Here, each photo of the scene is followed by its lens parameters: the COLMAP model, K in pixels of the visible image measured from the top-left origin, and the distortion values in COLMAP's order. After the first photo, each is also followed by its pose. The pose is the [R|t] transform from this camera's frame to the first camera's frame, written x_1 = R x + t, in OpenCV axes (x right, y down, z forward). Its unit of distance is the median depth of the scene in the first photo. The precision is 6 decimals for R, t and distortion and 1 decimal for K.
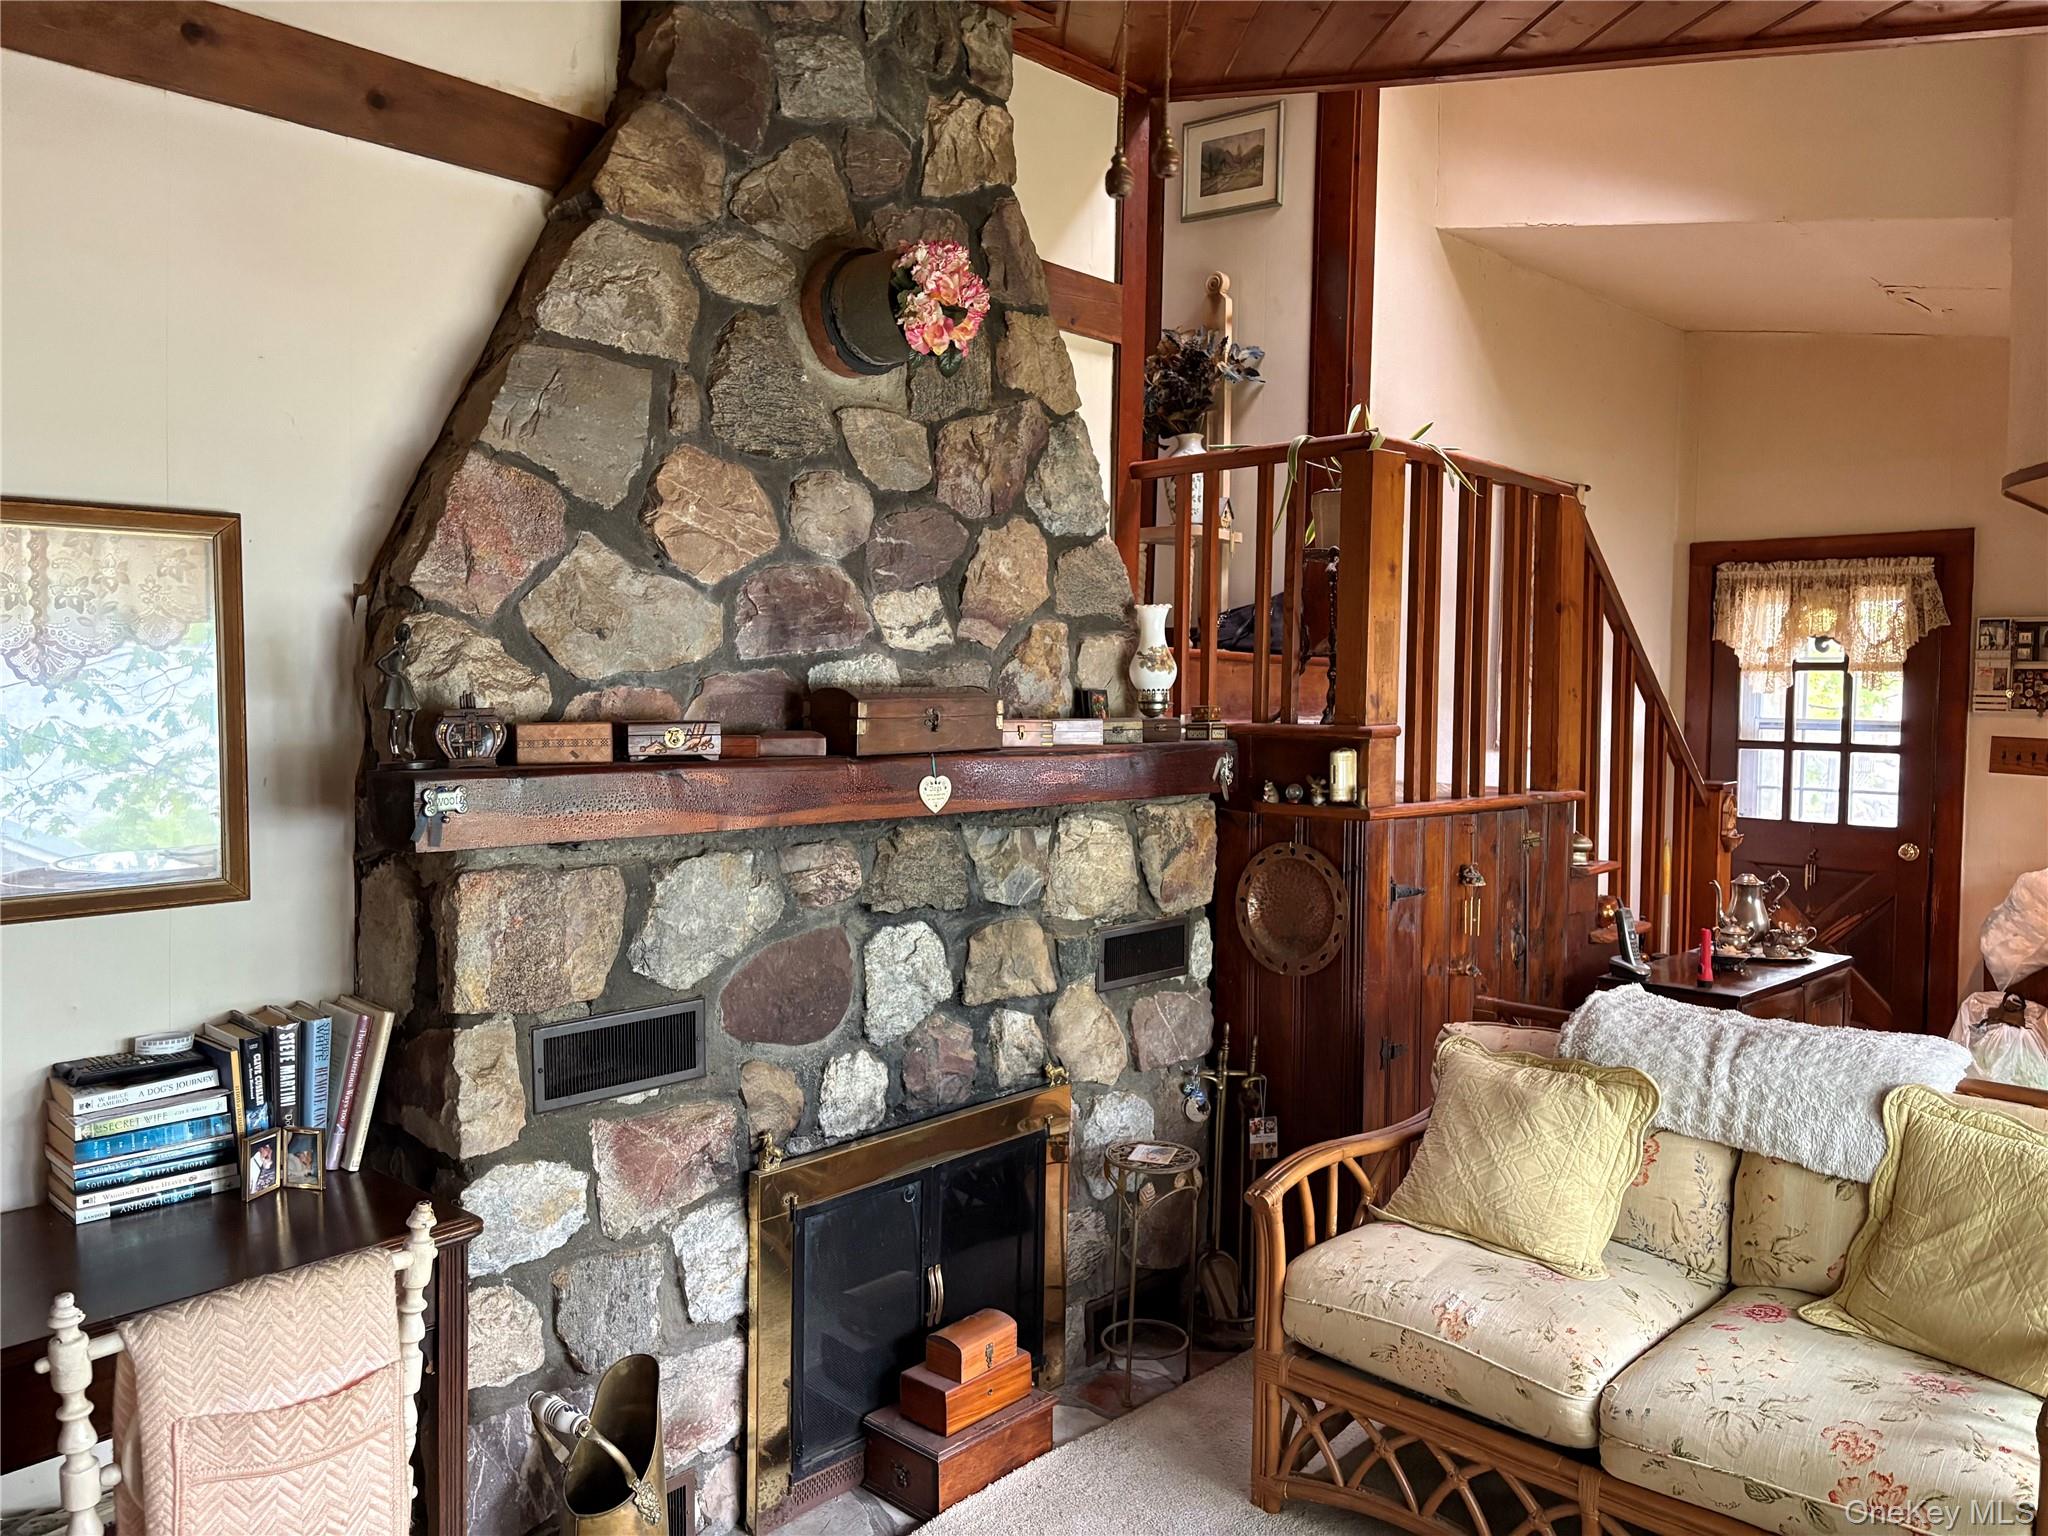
lens RADIAL K [[1546.8, 0, 1011.8], [0, 1546.8, 762.8], [0, 0, 1]] dist [0.031930, -0.009943]
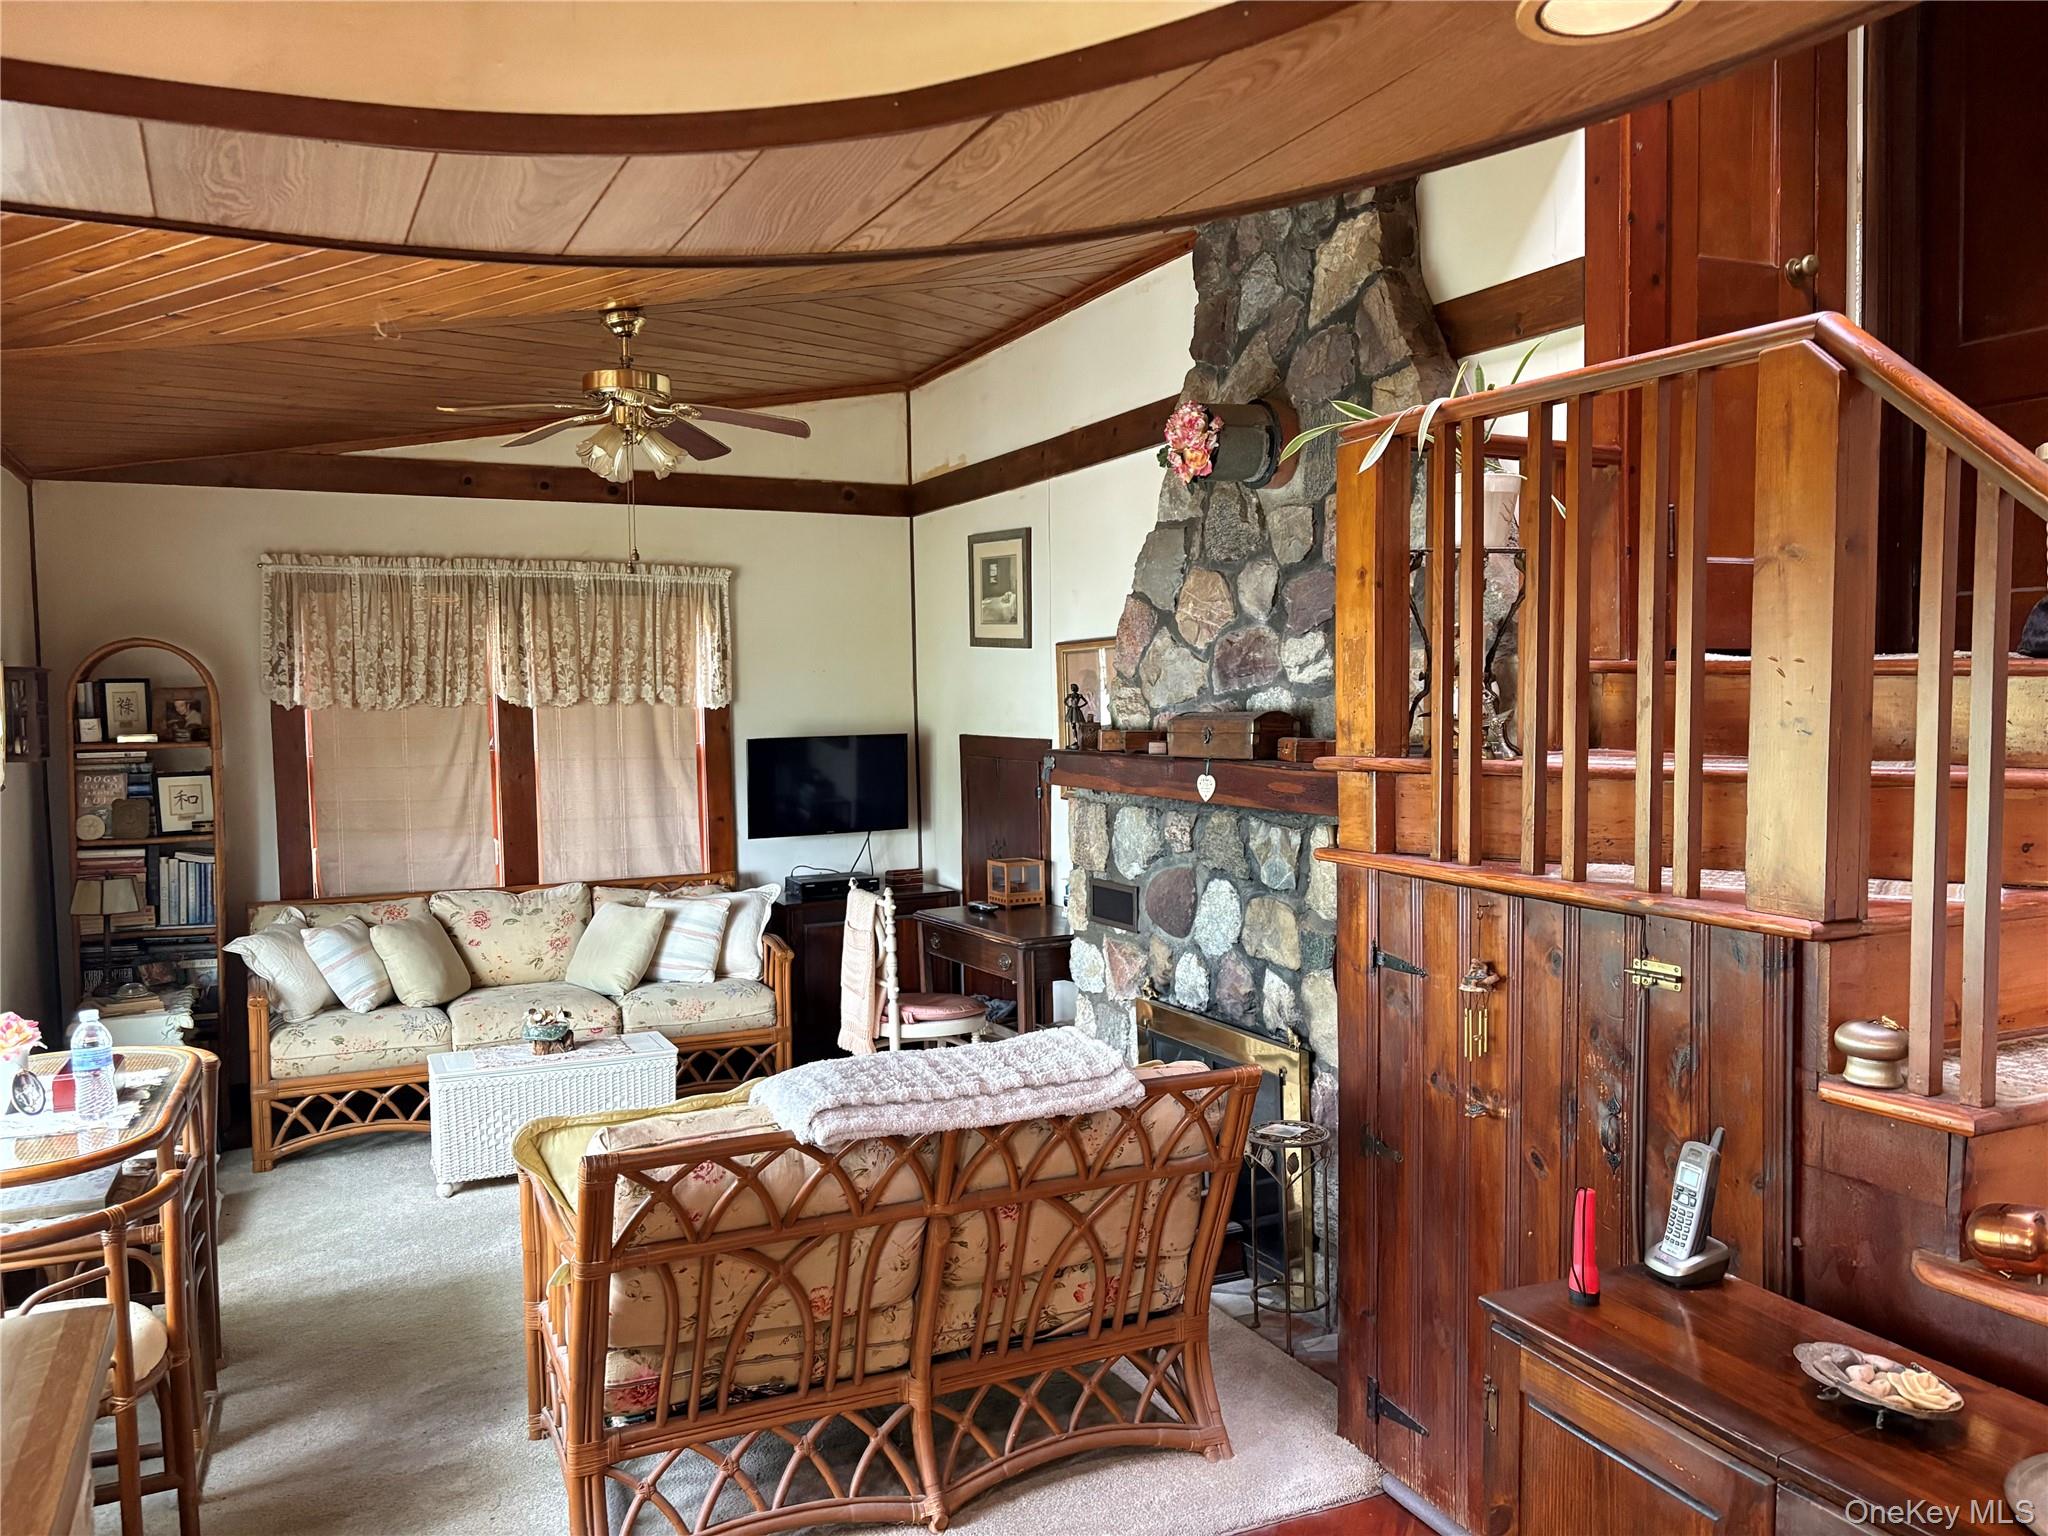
lens RADIAL K [[1546.8, 0, 1018.4], [0, 1546.8, 772.0], [0, 0, 1]] dist [0.031930, -0.009943]
pose [[-0.374177, 0.042594, -0.926379, 0.755547], [-0.034610, 0.997607, 0.059849, -0.041603], [0.926711, 0.054457, -0.371807, 0.778391]]
